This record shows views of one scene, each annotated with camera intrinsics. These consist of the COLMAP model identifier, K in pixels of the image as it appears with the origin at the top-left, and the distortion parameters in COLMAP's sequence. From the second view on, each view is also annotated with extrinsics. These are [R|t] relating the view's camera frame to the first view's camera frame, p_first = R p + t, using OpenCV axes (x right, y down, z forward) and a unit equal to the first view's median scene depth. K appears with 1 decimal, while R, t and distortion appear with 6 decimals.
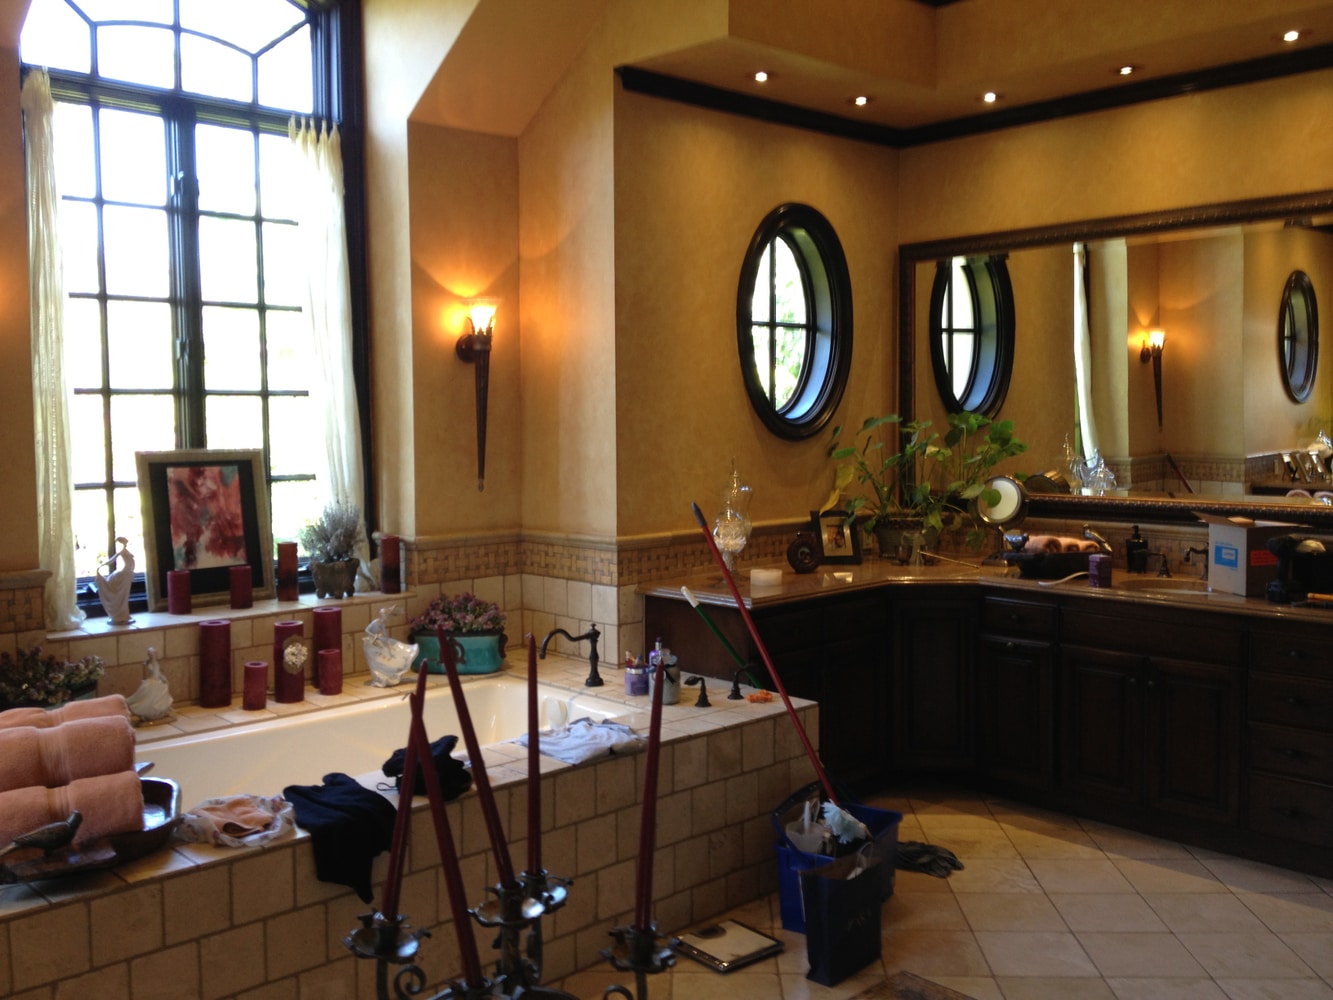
lens RADIAL K [[1245.6, 0, 666.5], [0, 1245.6, 500.0], [0, 0, 1]] dist [0.056404, -0.001423]
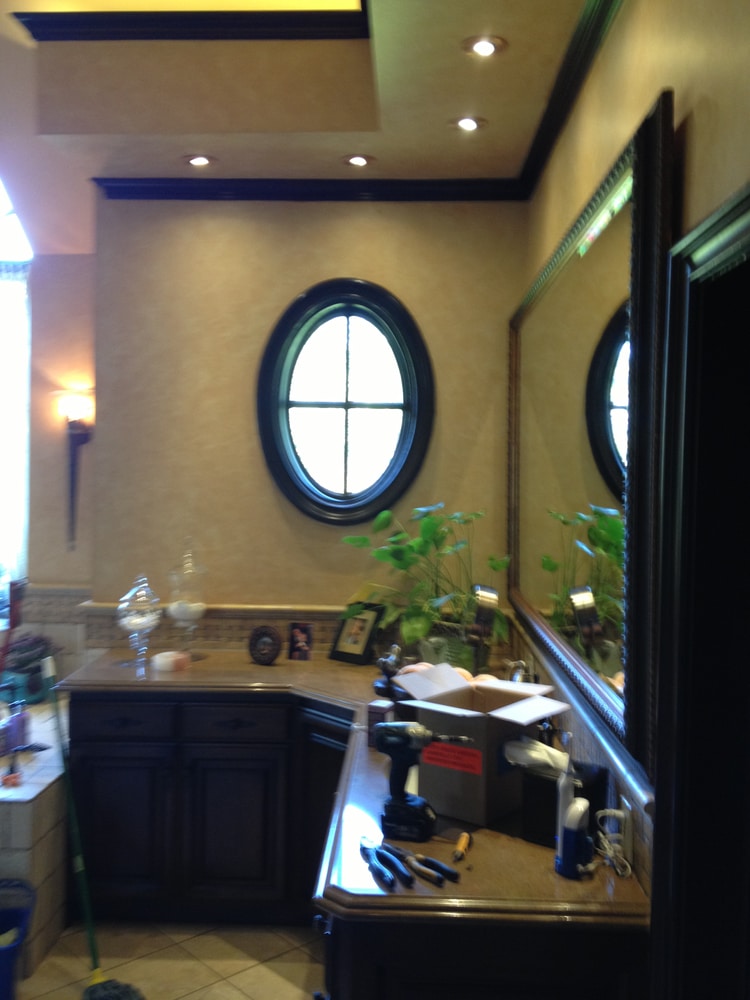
lens RADIAL K [[934.4, 0, 375.0], [0, 934.4, 500.0], [0, 0, 1]] dist [0.056404, -0.001423]
pose [[0.702888, 0.039376, -0.710210, 0.678405], [-0.071397, 0.997330, -0.015367, -0.061784], [0.707709, 0.061508, 0.703822, 0.553569]]
